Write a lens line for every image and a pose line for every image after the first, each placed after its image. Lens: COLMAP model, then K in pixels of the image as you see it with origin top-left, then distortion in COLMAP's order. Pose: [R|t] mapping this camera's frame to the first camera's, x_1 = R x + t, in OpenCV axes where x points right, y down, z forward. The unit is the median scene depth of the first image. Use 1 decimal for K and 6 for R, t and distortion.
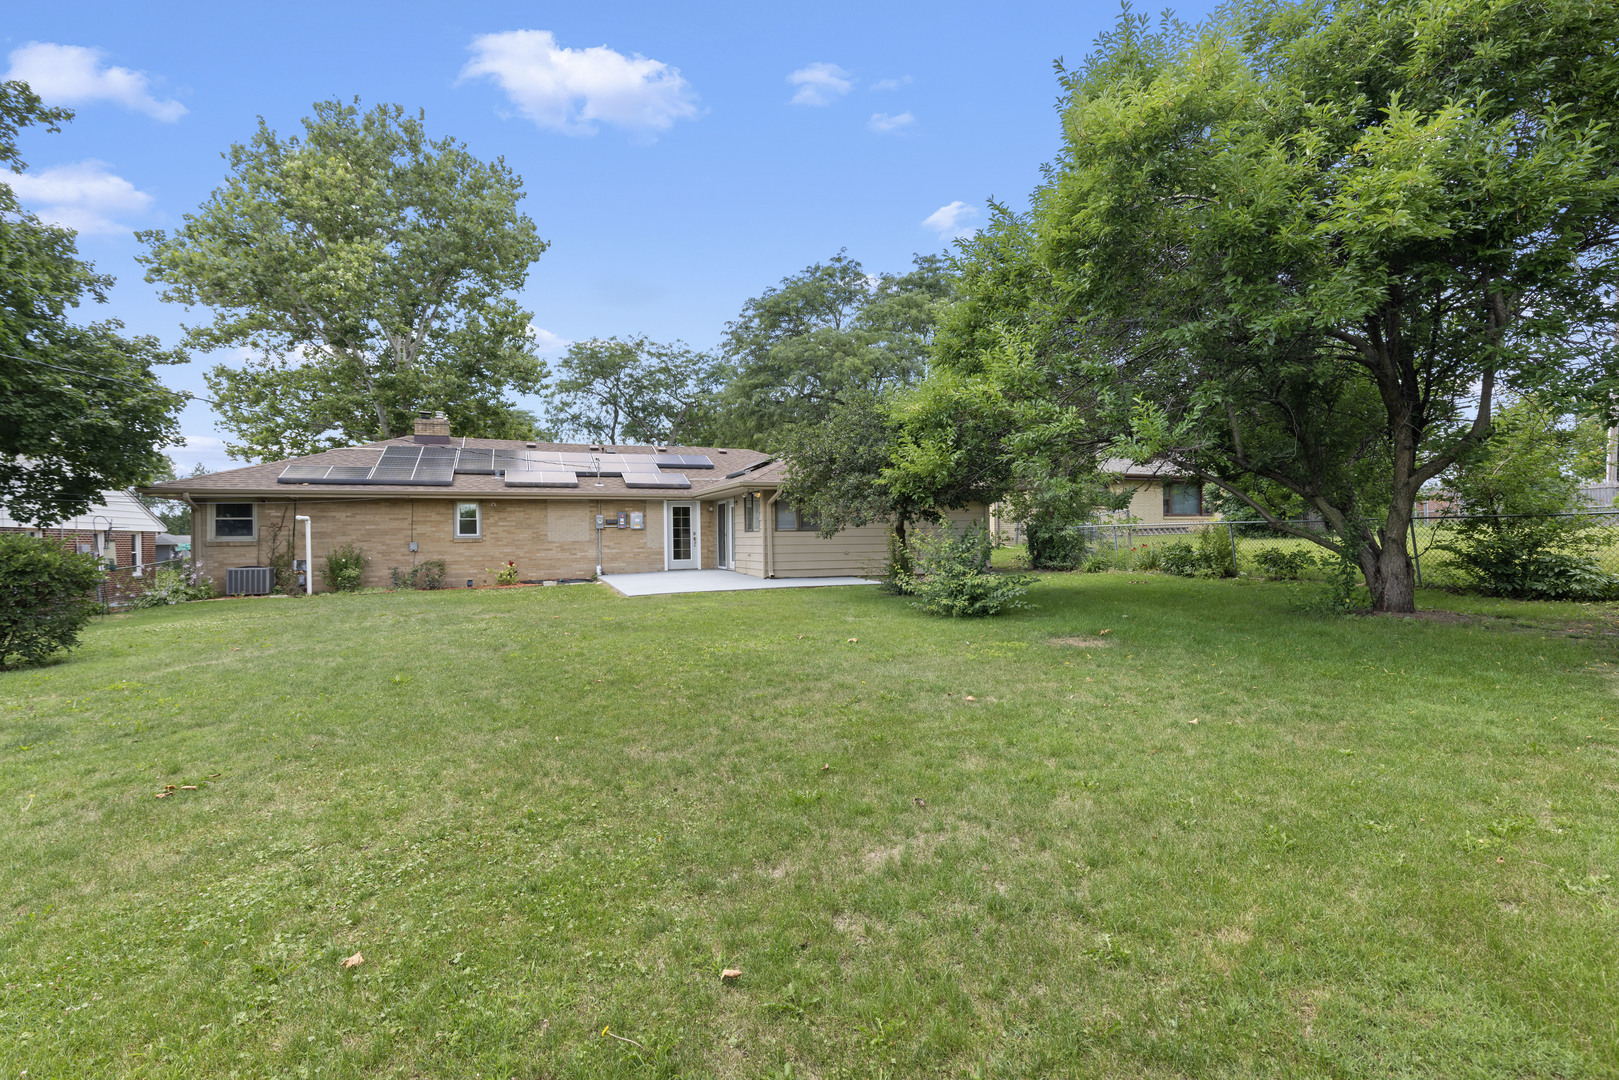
lens RADIAL K [[736.3, 0, 805.1], [0, 736.3, 537.9], [0, 0, 1]] dist [0.004565, 0.000685]
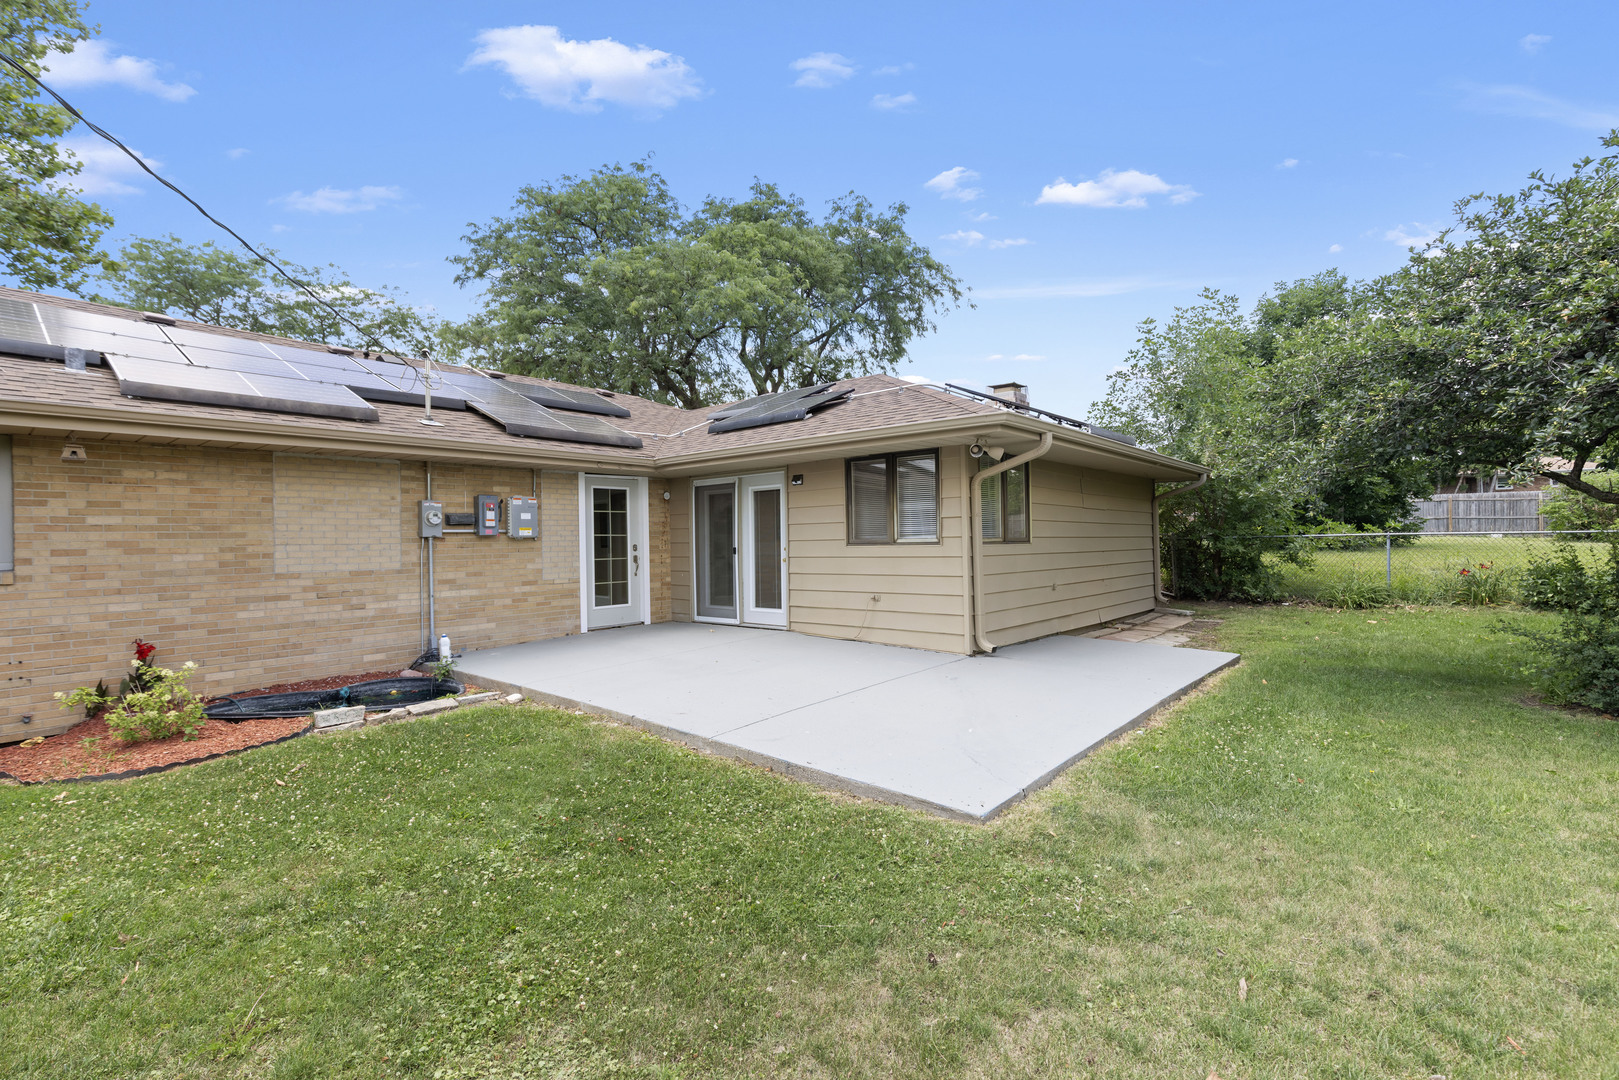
lens RADIAL K [[736.3, 0, 814.3], [0, 736.3, 542.0], [0, 0, 1]] dist [0.004565, 0.000685]
pose [[0.888013, -0.002458, 0.459812, -0.265467], [0.006327, 0.999956, -0.006873, -0.005671], [-0.459775, 0.009013, 0.887990, 0.542754]]
